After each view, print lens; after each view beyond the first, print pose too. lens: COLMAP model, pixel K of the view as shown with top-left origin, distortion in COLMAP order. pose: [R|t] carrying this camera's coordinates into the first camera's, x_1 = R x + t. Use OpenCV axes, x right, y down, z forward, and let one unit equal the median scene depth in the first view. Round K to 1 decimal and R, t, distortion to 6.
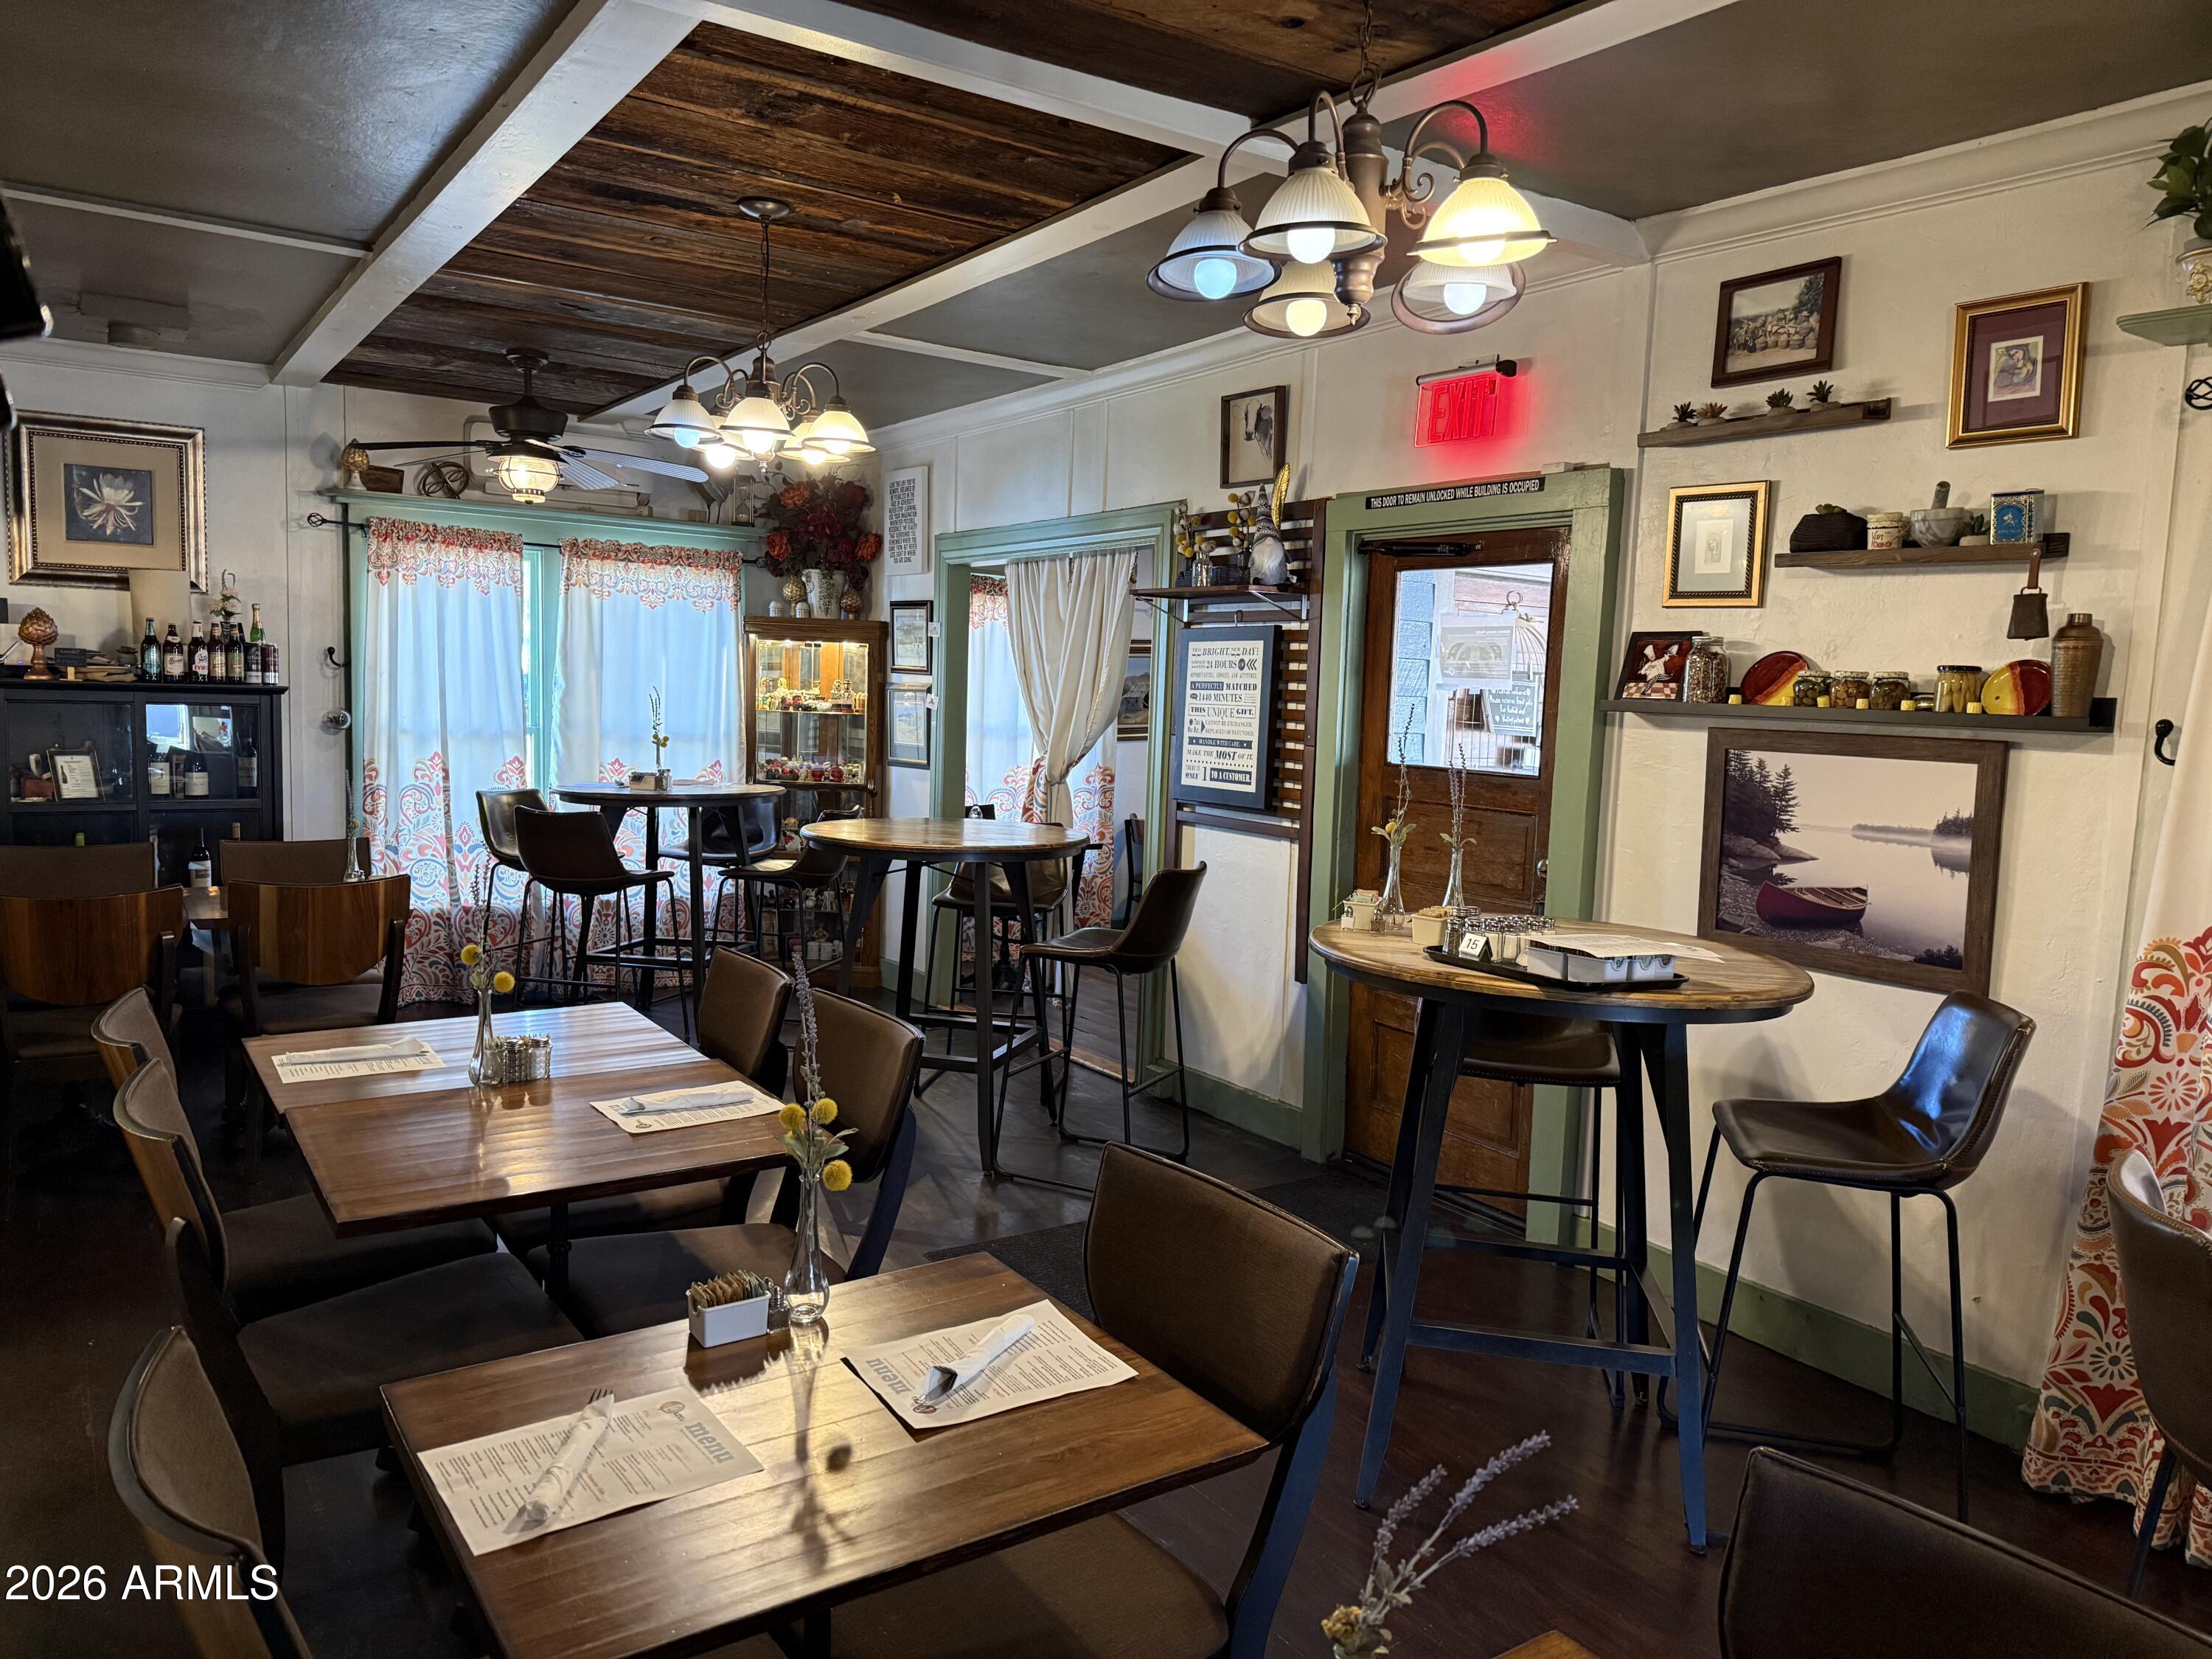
lens RADIAL K [[1543.5, 0, 1091.8], [0, 1543.5, 826.8], [0, 0, 1]] dist [0.045762, -0.073675]
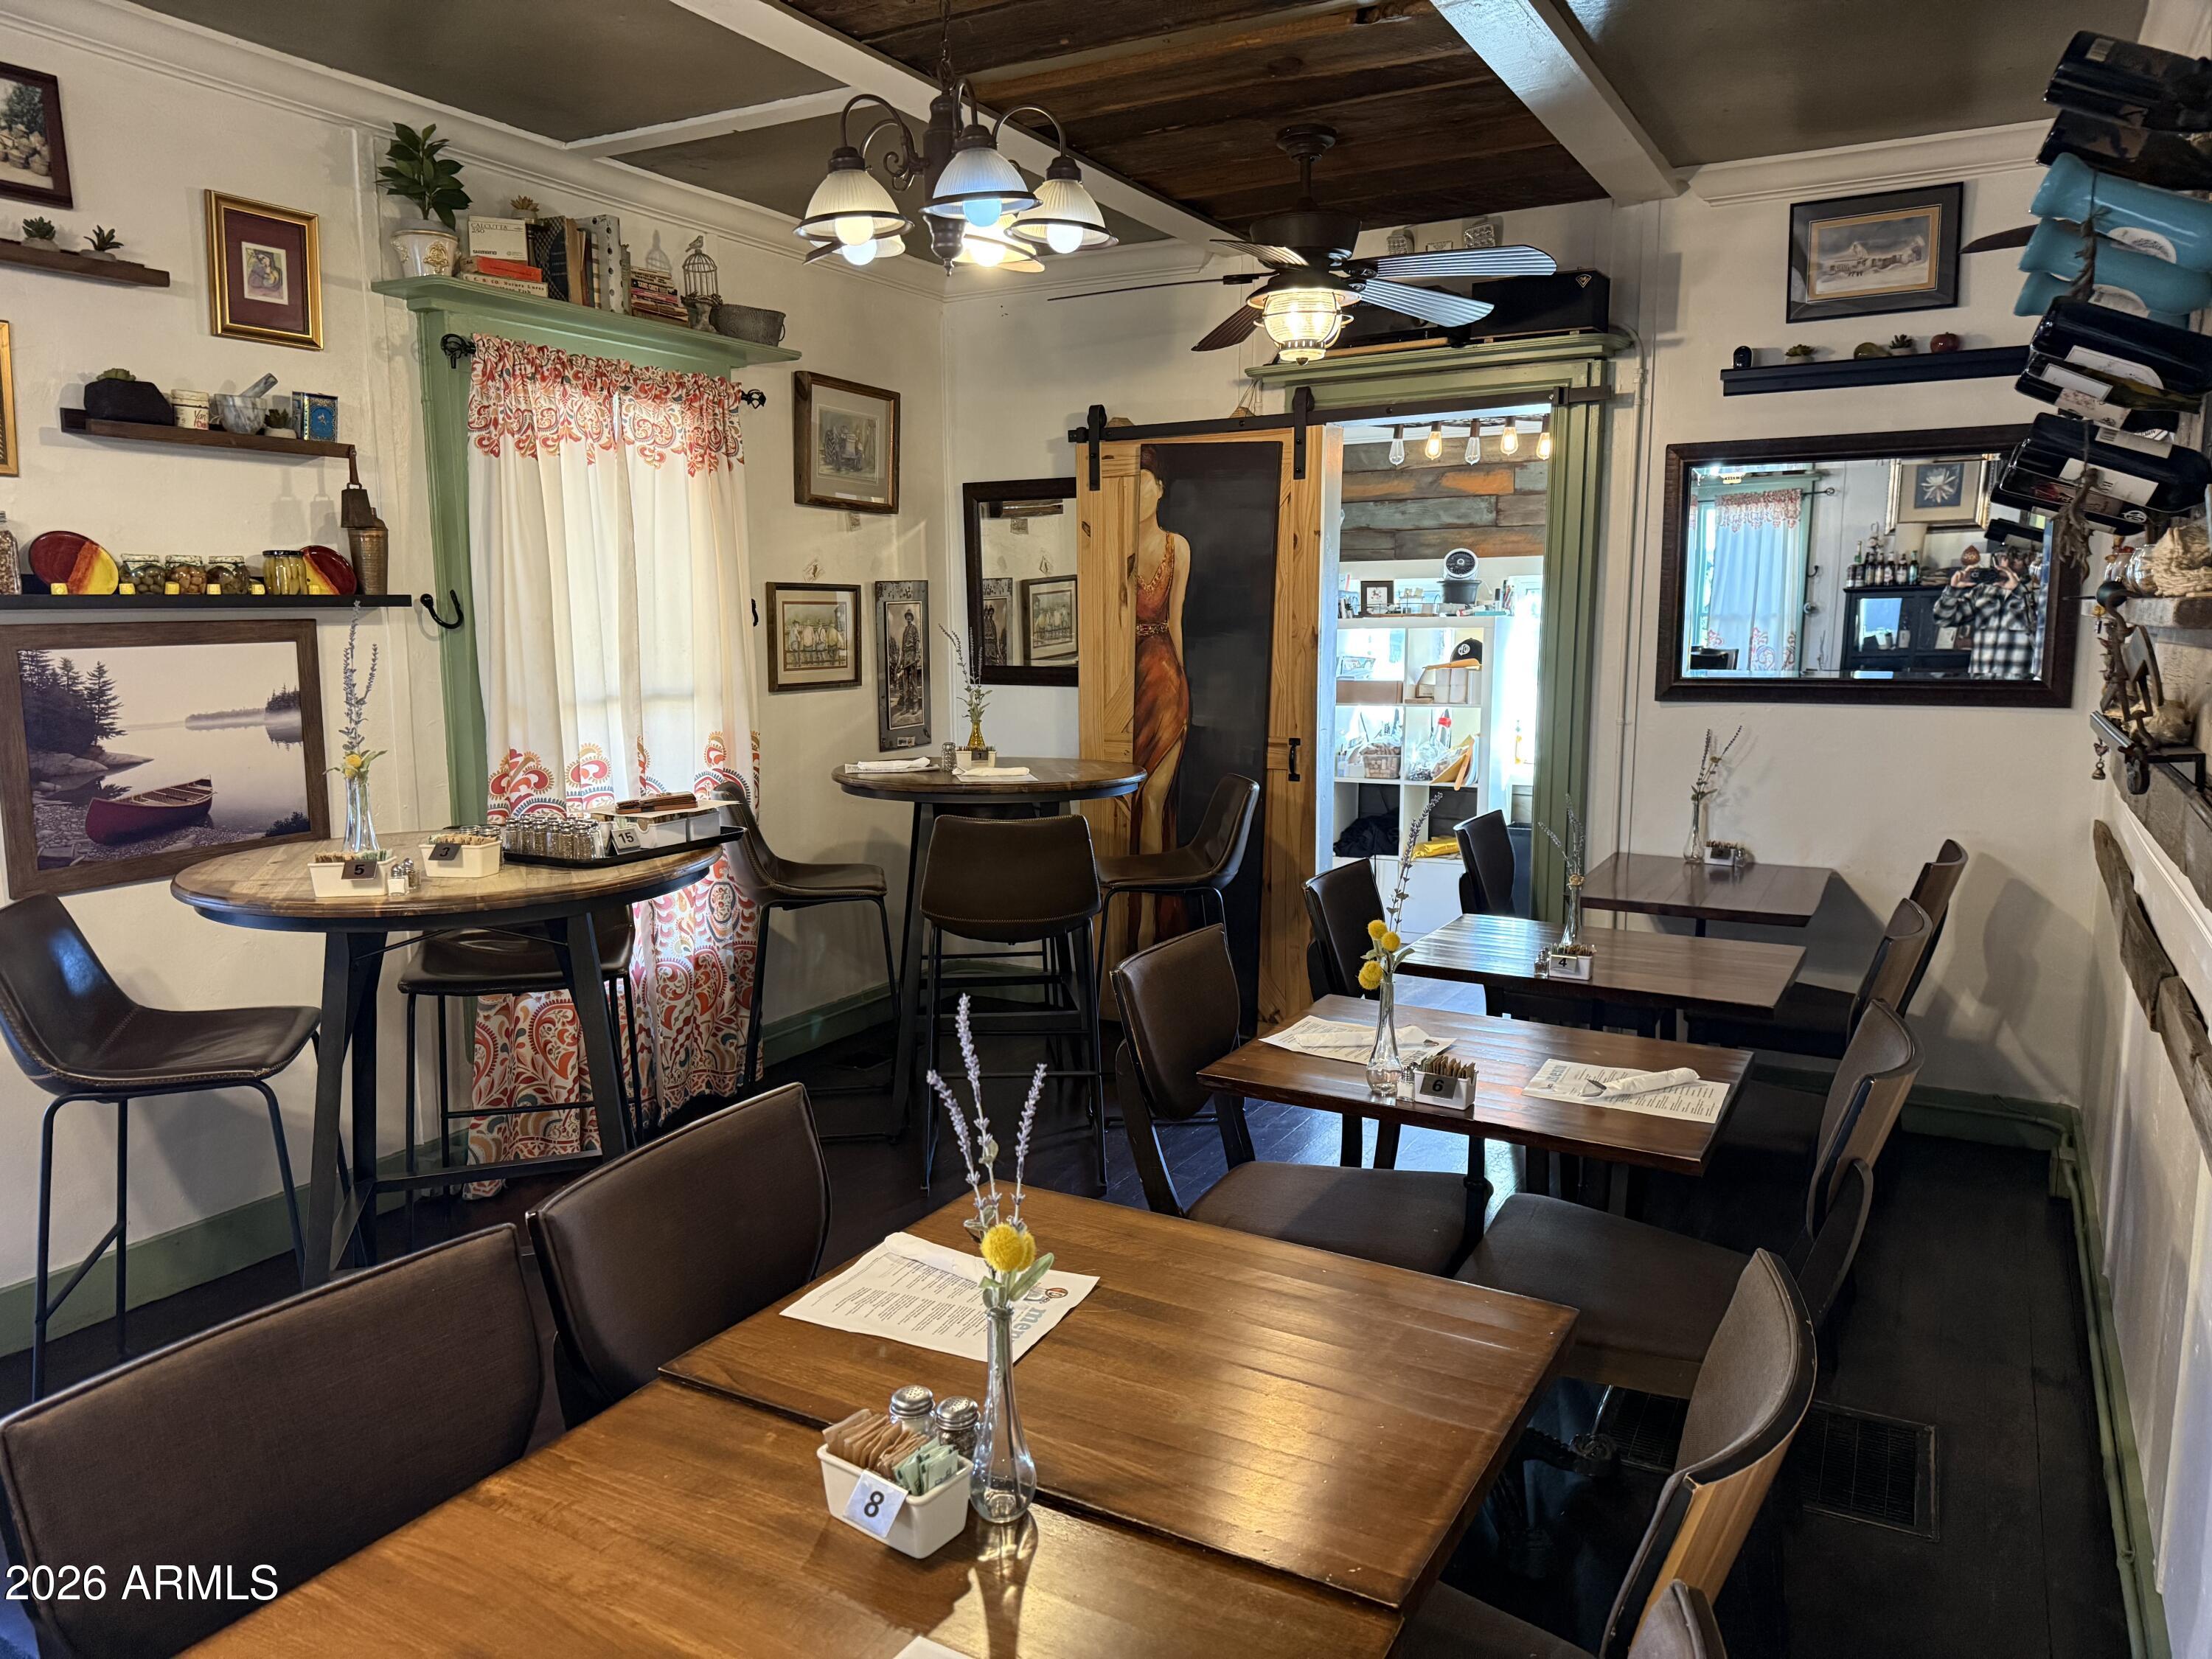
lens RADIAL K [[1543.5, 0, 1091.8], [0, 1543.5, 826.8], [0, 0, 1]] dist [0.045762, -0.073675]
pose [[-0.435889, -0.160109, 0.885644, -1.408708], [0.080065, 0.973249, 0.215352, -0.221702], [-0.896432, 0.164779, -0.411409, 2.065893]]
